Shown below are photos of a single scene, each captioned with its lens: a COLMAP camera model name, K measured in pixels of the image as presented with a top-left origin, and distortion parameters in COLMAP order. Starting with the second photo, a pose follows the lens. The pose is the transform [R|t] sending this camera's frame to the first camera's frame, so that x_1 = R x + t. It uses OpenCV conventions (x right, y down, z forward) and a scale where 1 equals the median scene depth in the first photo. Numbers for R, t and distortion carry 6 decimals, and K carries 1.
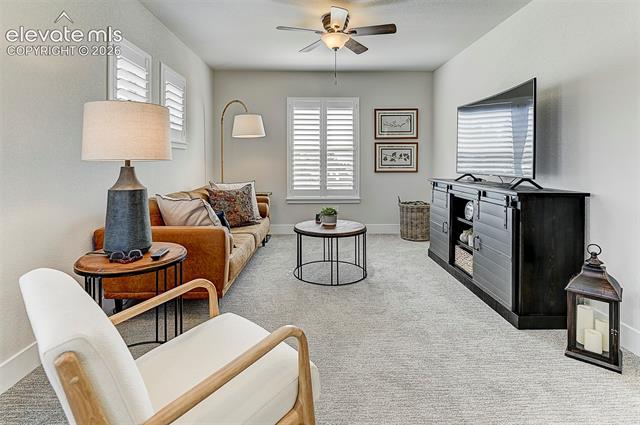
lens RADIAL K [[314.9, 0, 324.0], [0, 314.9, 186.2], [0, 0, 1]] dist [-0.000480, -0.000277]
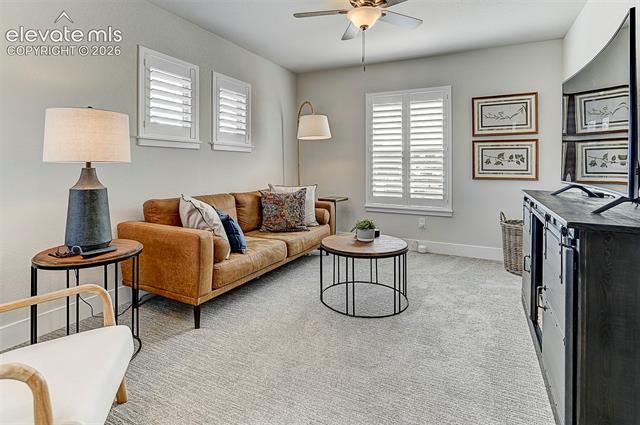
lens RADIAL K [[322.7, 0, 320.5], [0, 322.7, 184.6], [0, 0, 1]] dist [-0.000405, -0.000846]
pose [[0.892089, 0.032422, -0.450694, 0.201760], [-0.039969, 0.999175, -0.007236, -0.009994], [0.450088, 0.024469, 0.892649, 0.126507]]
